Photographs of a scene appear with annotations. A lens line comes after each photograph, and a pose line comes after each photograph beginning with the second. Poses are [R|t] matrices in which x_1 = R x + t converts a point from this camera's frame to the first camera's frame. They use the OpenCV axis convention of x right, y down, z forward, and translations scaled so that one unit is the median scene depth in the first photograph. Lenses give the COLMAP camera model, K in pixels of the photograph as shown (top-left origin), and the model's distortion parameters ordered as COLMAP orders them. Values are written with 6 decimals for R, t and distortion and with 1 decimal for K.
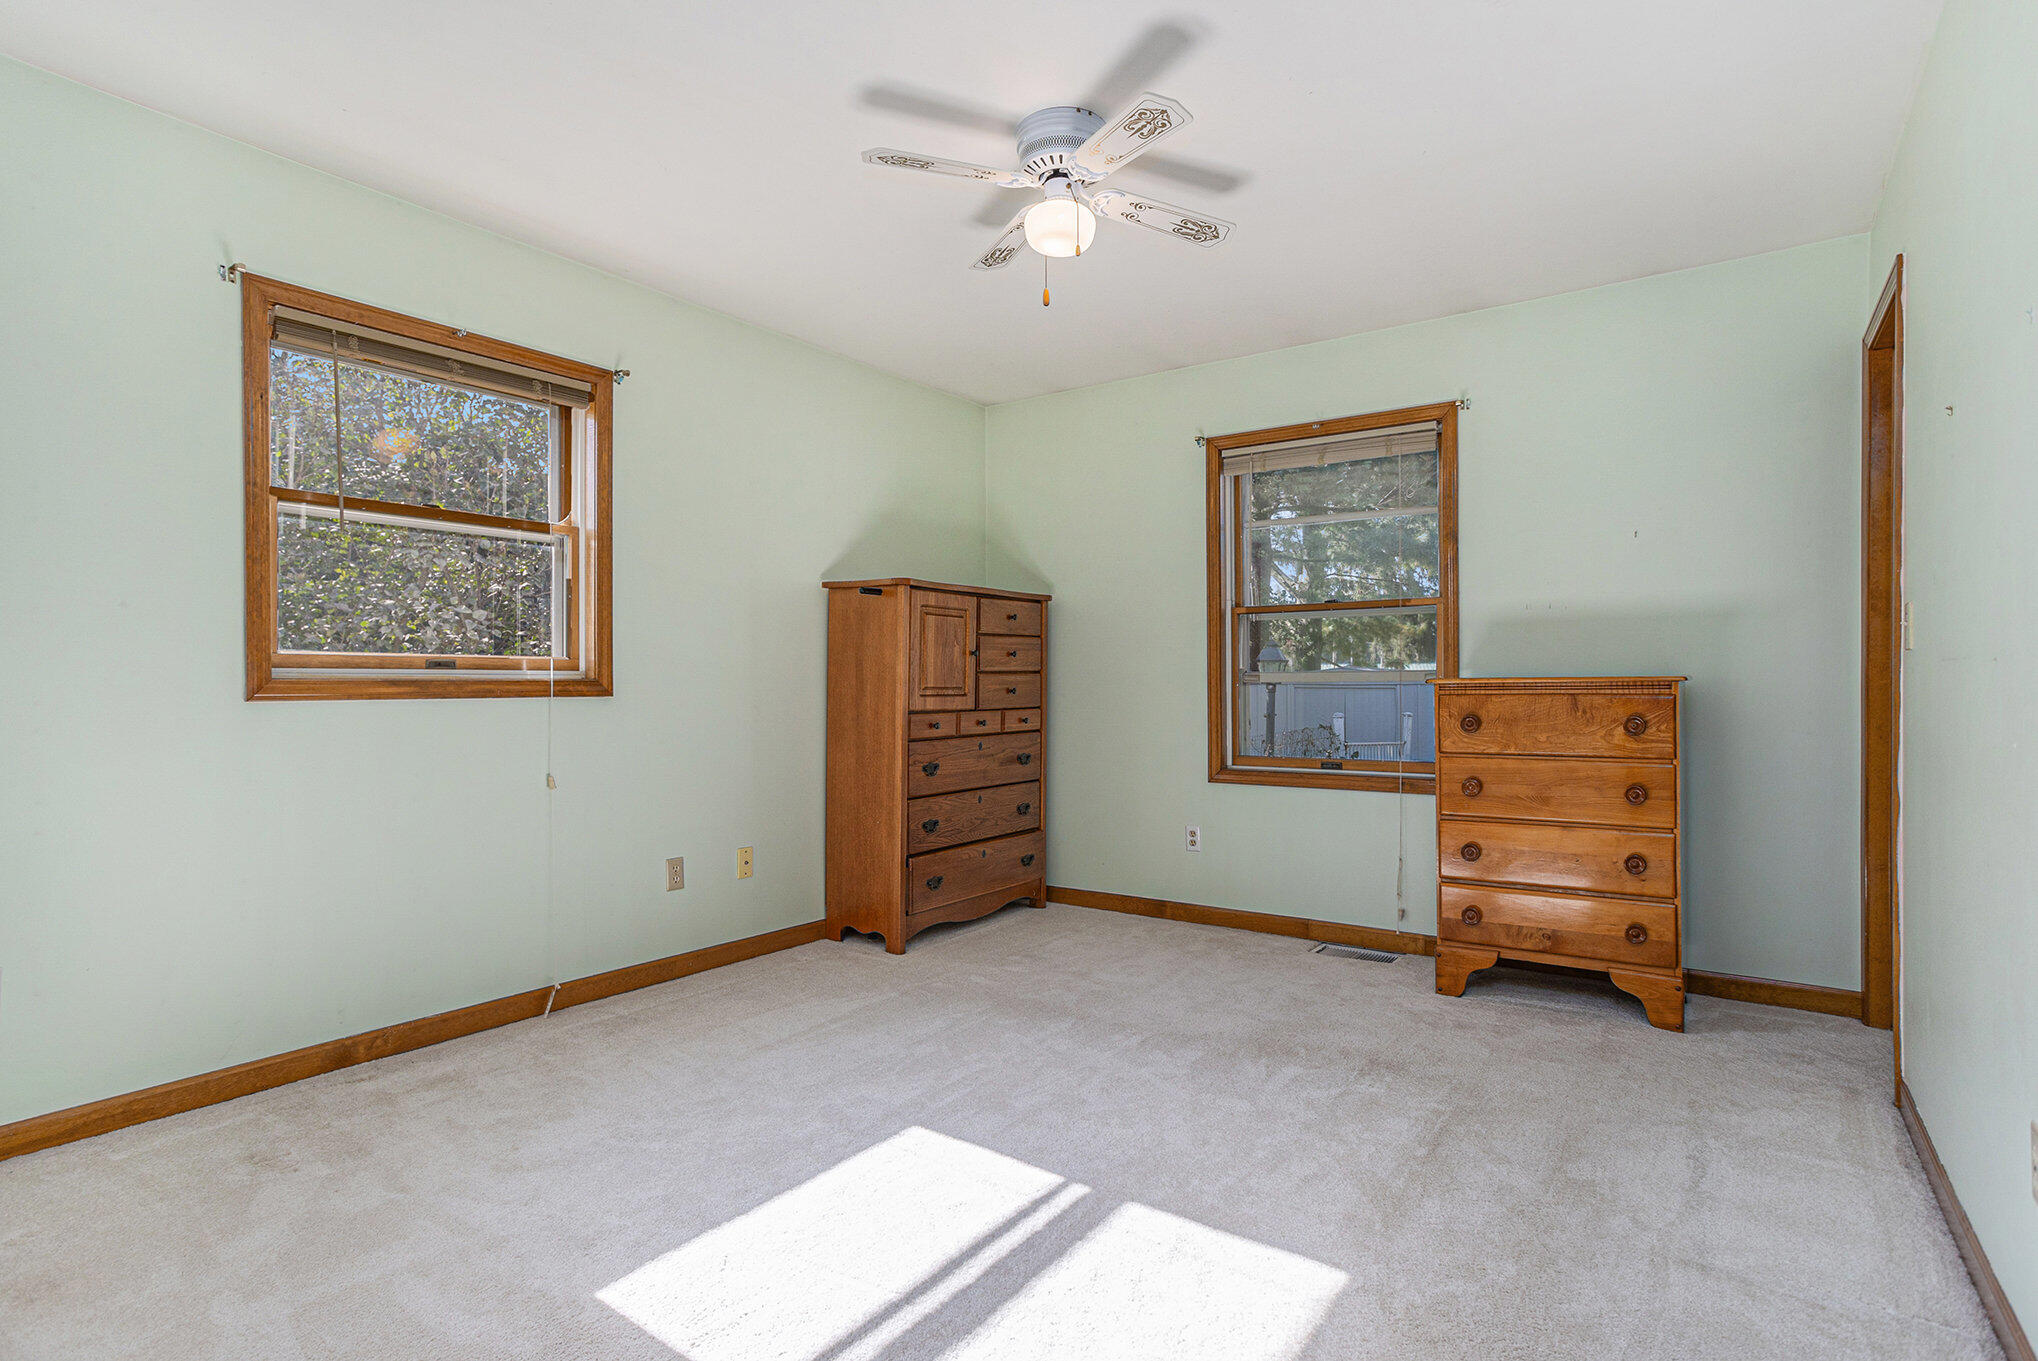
lens RADIAL K [[1030.7, 0, 1027.0], [0, 1030.7, 687.6], [0, 0, 1]] dist [-0.026554, -0.000023]
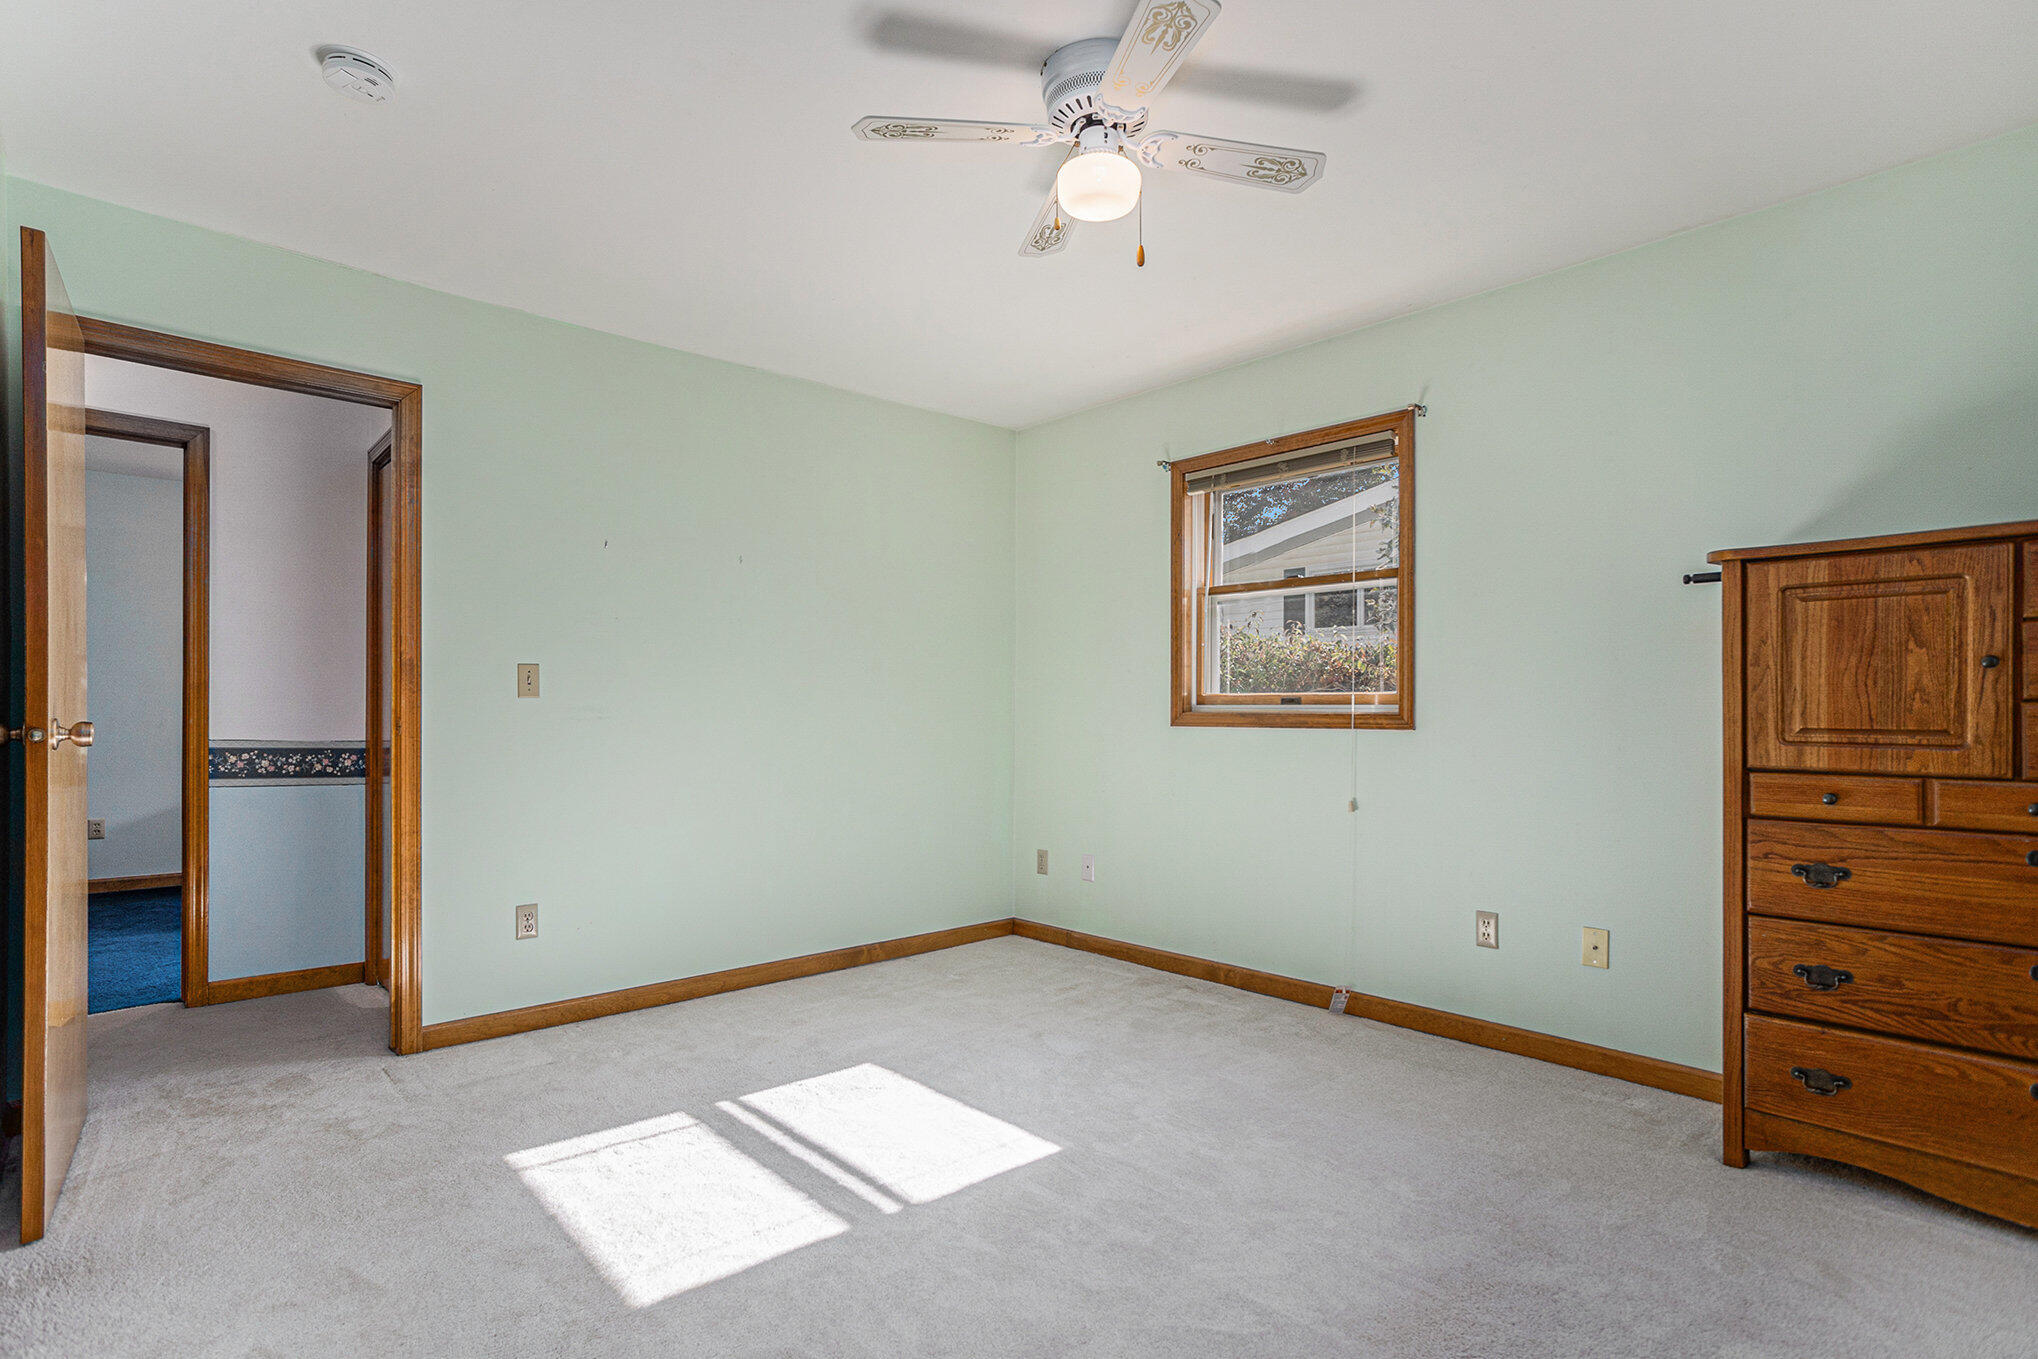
lens RADIAL K [[1030.7, 0, 1028.4], [0, 1030.7, 684.5], [0, 0, 1]] dist [-0.026554, -0.000023]
pose [[-0.212717, -0.018241, -0.976944, 0.656687], [-0.000966, 0.999829, -0.018458, -0.016858], [0.977113, -0.002982, -0.212698, 0.848037]]
